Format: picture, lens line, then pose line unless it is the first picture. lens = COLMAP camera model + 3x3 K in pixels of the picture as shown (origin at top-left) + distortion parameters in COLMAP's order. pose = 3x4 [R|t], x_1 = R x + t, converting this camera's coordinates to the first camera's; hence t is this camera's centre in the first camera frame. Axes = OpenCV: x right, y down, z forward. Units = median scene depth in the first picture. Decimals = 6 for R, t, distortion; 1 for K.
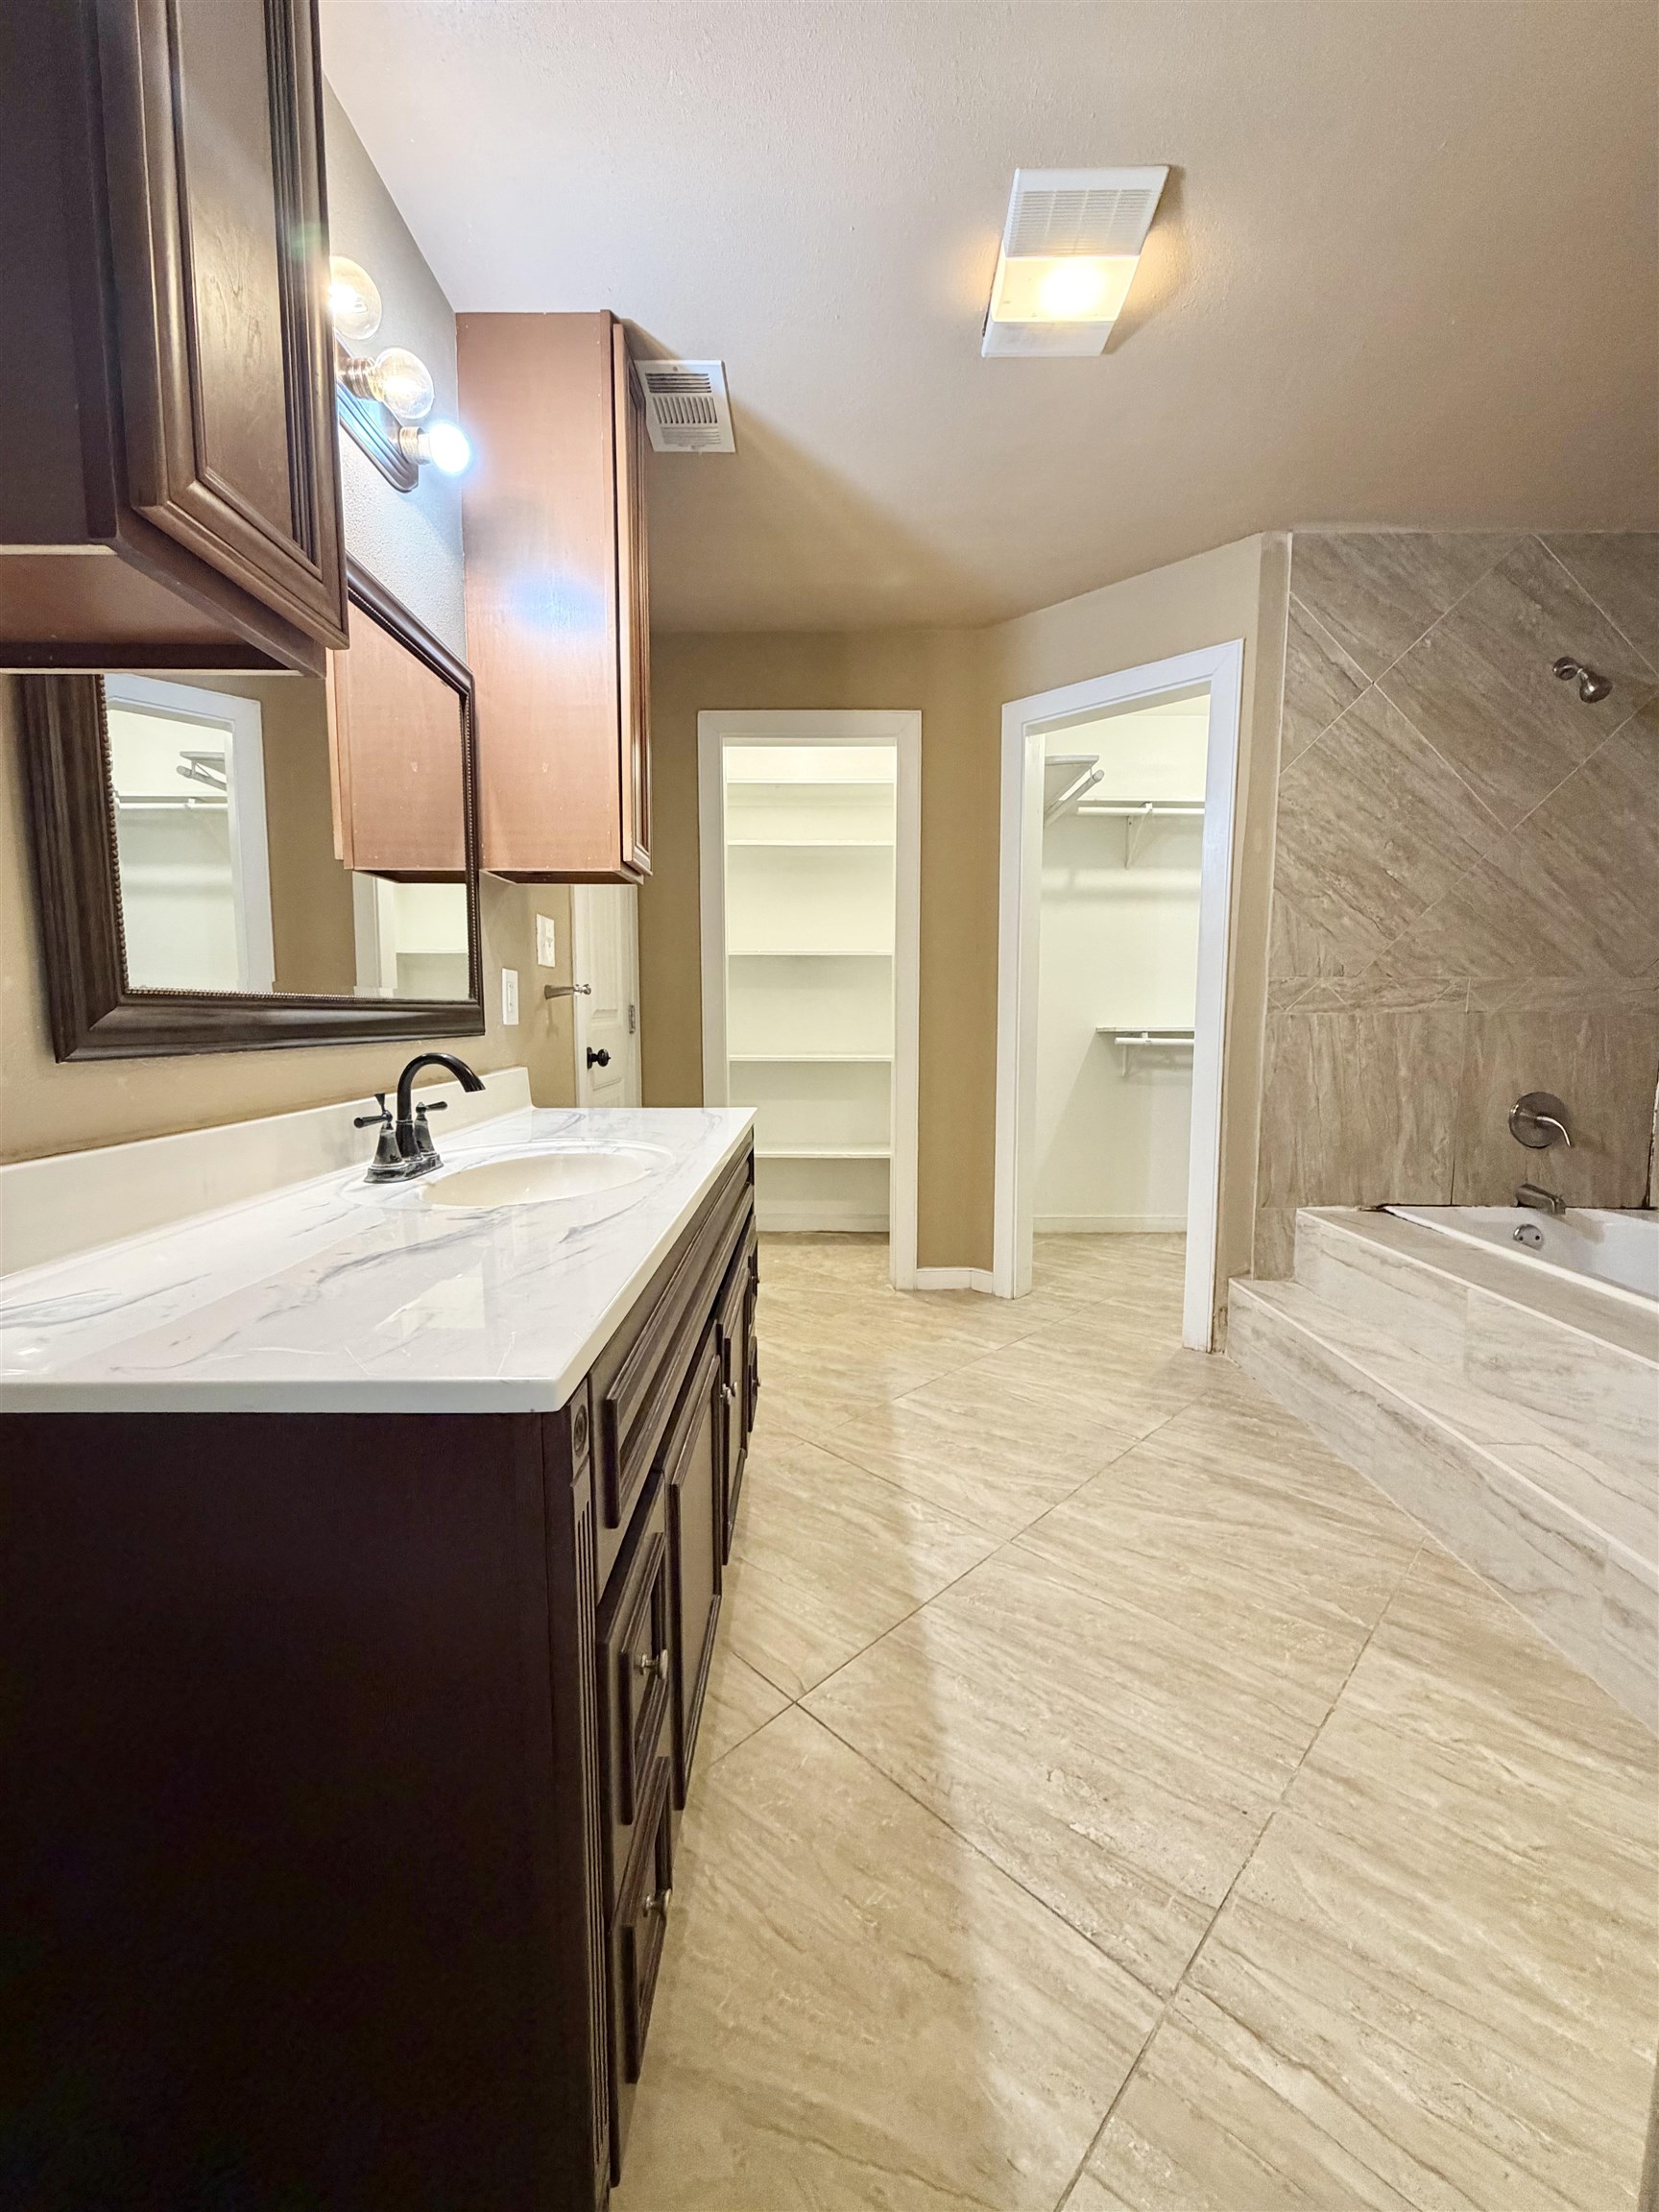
lens RADIAL K [[883.1, 0, 829.2], [0, 883.1, 1102.4], [0, 0, 1]] dist [-0.001329, 0.000580]
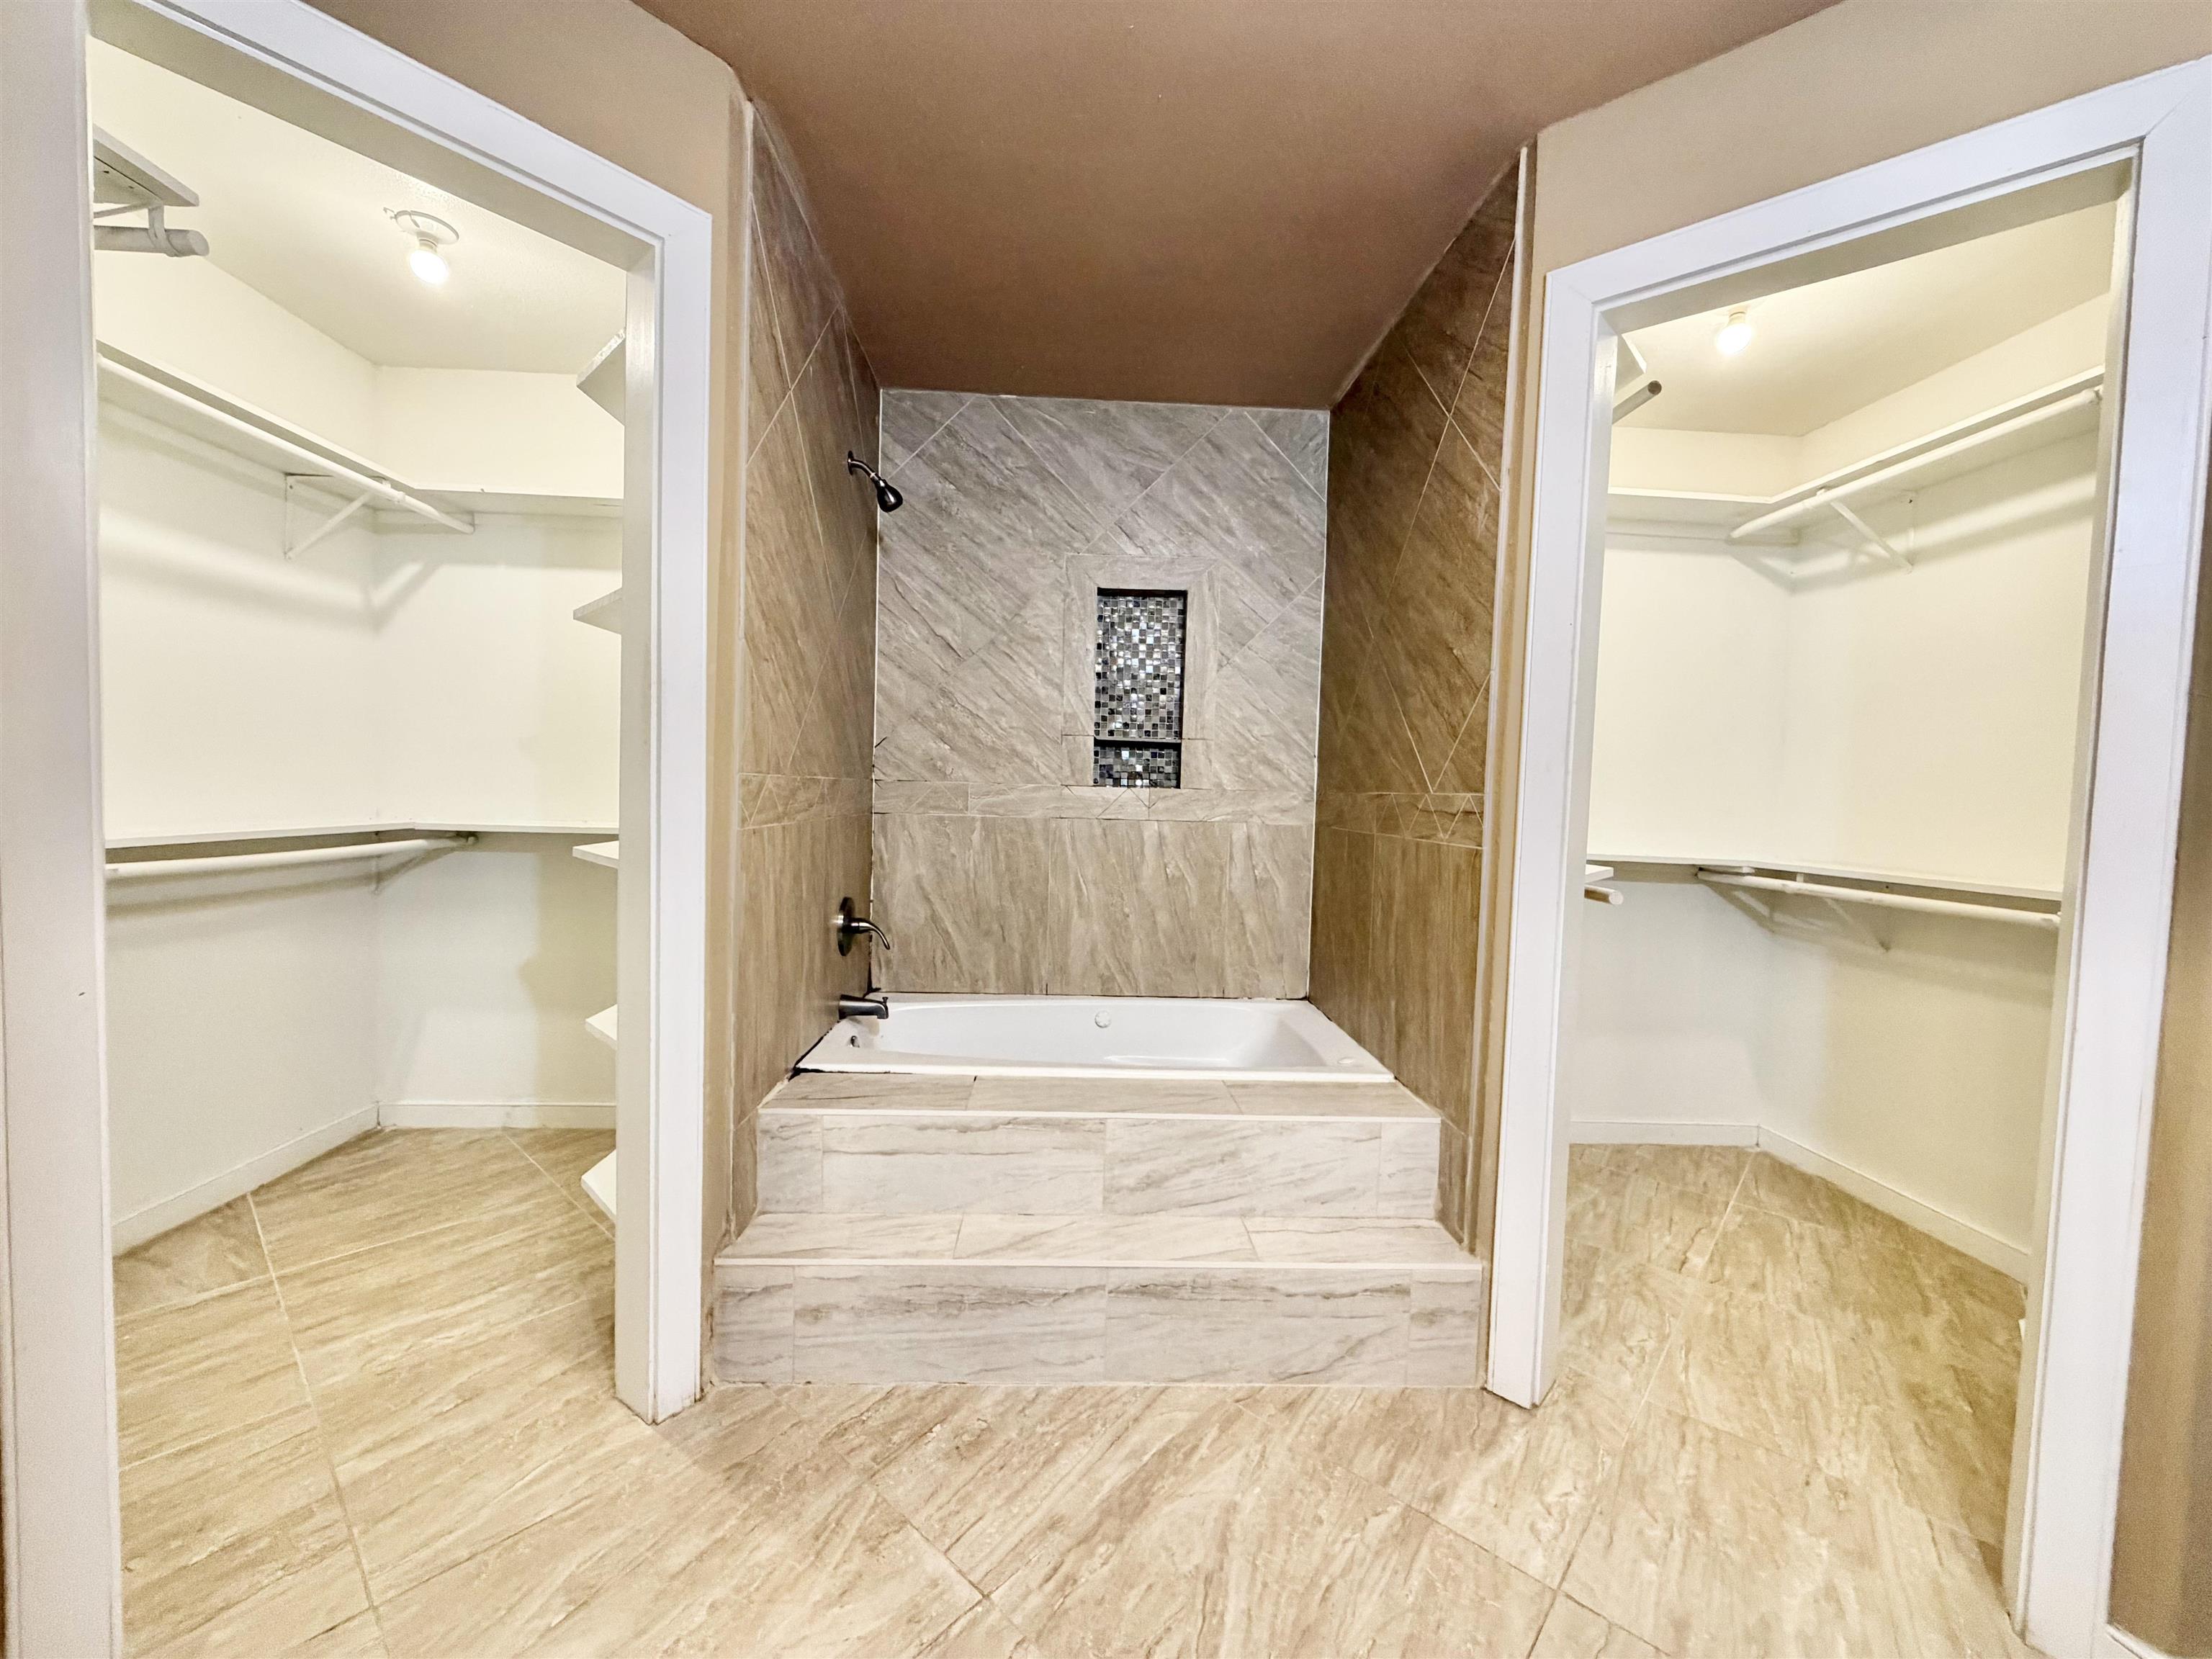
lens RADIAL K [[883.1, 0, 1101.6], [0, 883.1, 830.3], [0, 0, 1]] dist [-0.001329, 0.000580]
pose [[-0.047445, -0.047611, 0.997739, -0.248777], [0.071608, 0.996131, 0.050940, -0.172845], [-0.996304, 0.073863, -0.043852, 1.166300]]
